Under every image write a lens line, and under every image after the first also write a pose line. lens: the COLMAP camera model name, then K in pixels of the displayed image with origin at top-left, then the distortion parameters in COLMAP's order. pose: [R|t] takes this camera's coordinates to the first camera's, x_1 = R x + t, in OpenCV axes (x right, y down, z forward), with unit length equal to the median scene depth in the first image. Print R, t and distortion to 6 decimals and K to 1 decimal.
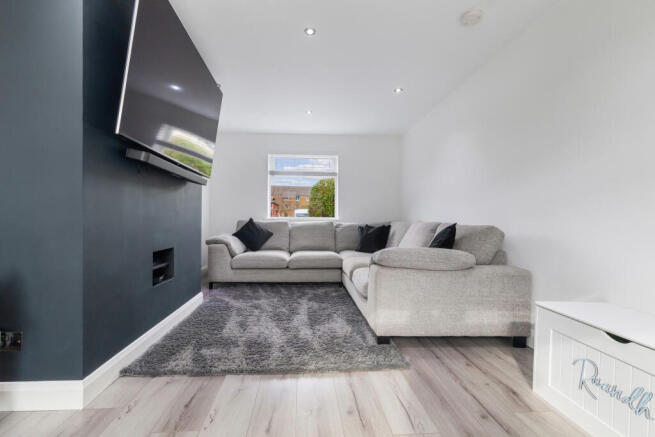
lens RADIAL K [[287.1, 0, 324.9], [0, 287.1, 219.8], [0, 0, 1]] dist [-0.003149, -0.000105]
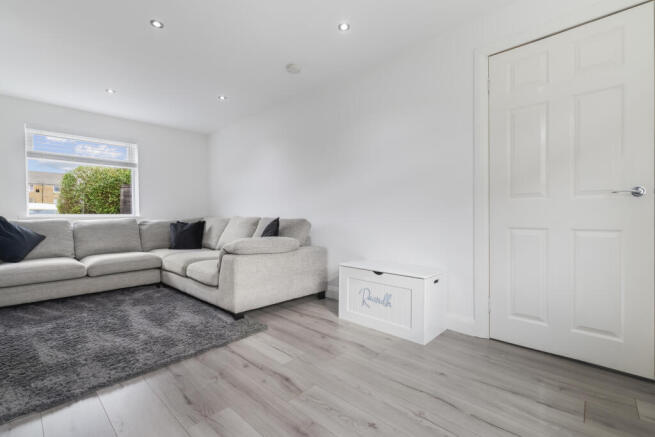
lens RADIAL K [[287.1, 0, 327.4], [0, 287.1, 217.4], [0, 0, 1]] dist [-0.003149, -0.000105]
pose [[0.722654, -0.018195, 0.690970, -0.290362], [0.013994, 0.999834, 0.011693, -0.000473], [-0.691068, 0.001220, 0.722789, -0.097206]]
